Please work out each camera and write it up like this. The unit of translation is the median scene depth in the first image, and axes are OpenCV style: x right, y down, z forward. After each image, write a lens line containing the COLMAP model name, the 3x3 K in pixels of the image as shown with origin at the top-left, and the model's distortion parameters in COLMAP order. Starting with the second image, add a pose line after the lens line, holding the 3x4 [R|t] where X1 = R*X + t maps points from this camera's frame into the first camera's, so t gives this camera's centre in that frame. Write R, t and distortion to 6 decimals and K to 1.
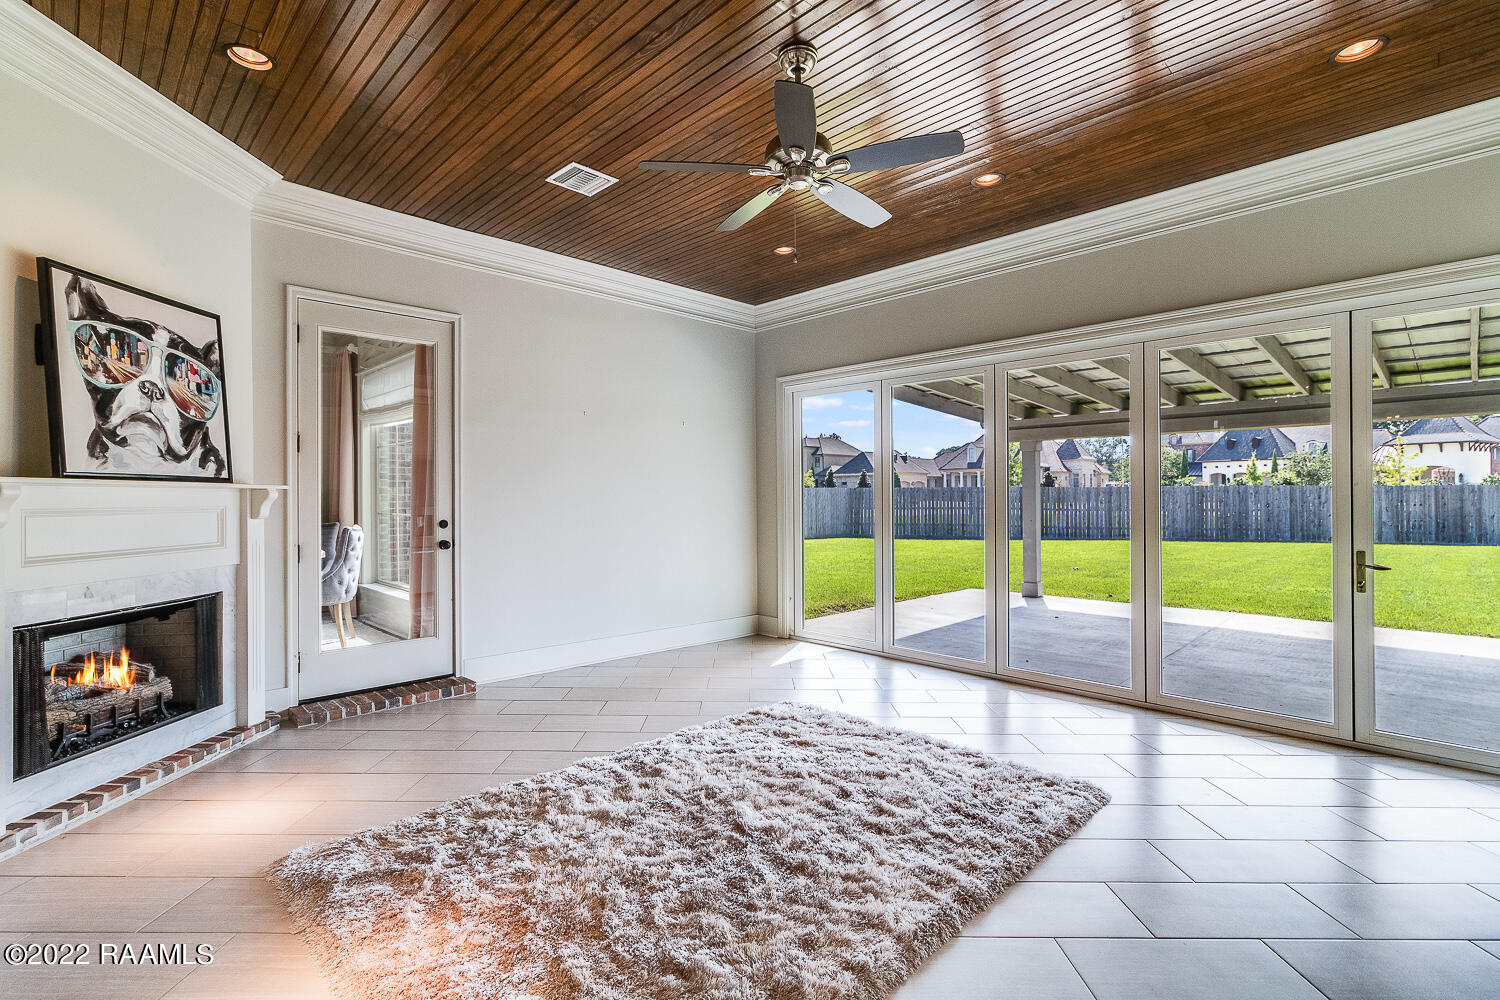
lens RADIAL K [[719.2, 0, 751.4], [0, 719.2, 494.6], [0, 0, 1]] dist [-0.002302, -0.000180]
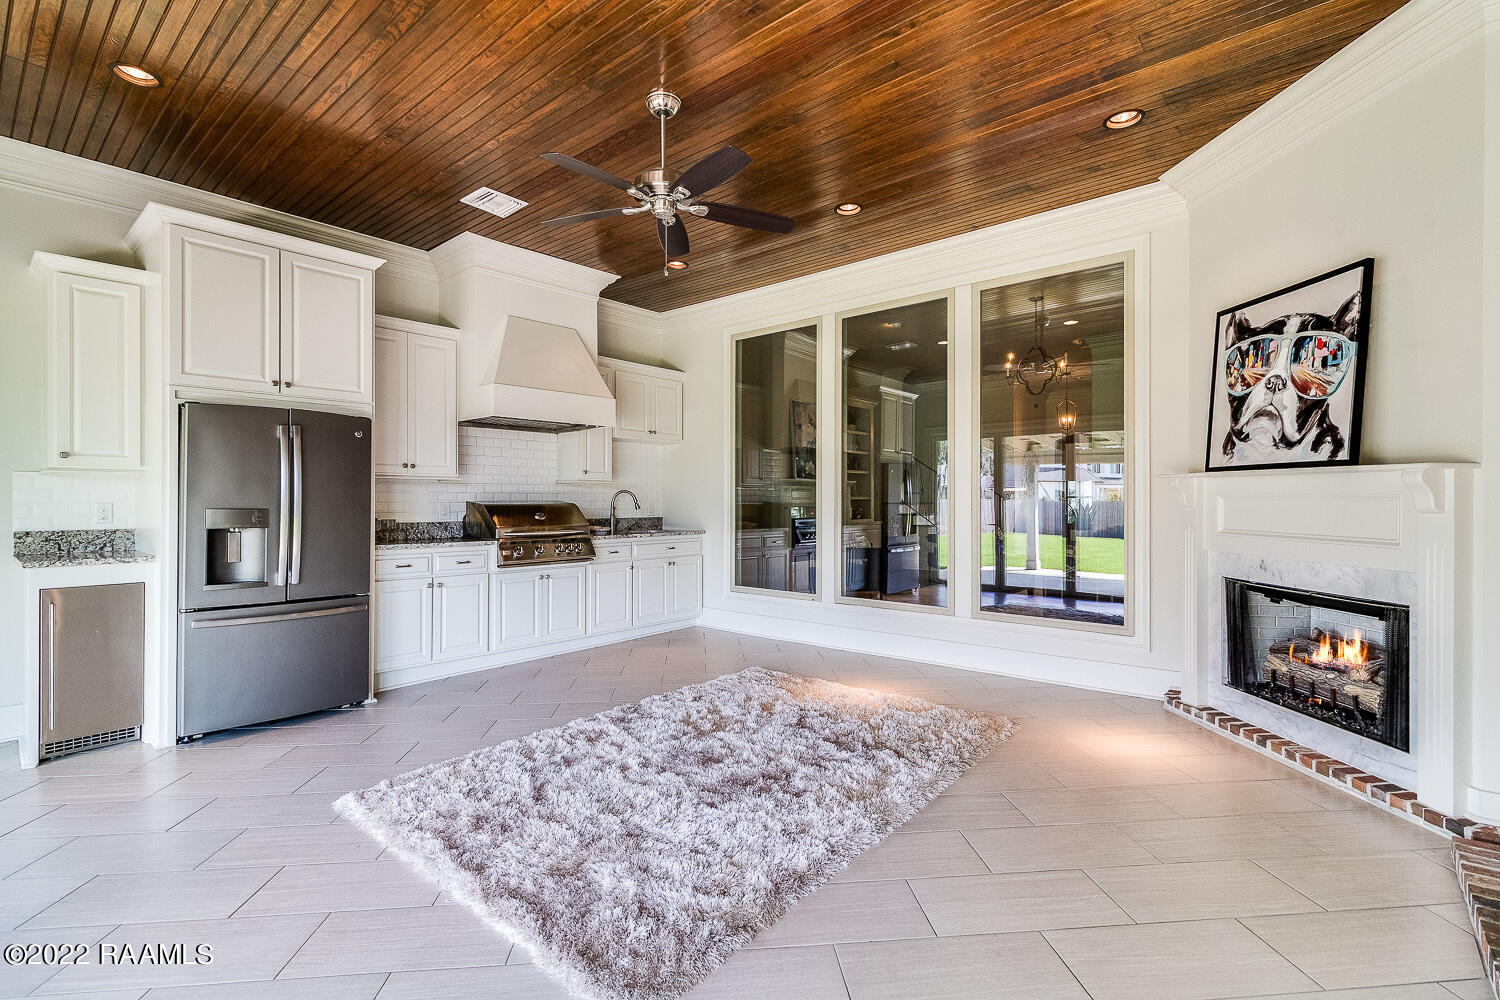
lens RADIAL K [[719.2, 0, 751.4], [0, 719.2, 494.6], [0, 0, 1]] dist [-0.002302, -0.000180]
pose [[-0.996554, 0.007868, -0.082573, 0.022954], [0.008446, 0.999942, -0.006653, 0.018848], [0.082516, -0.007327, -0.996563, 1.964876]]
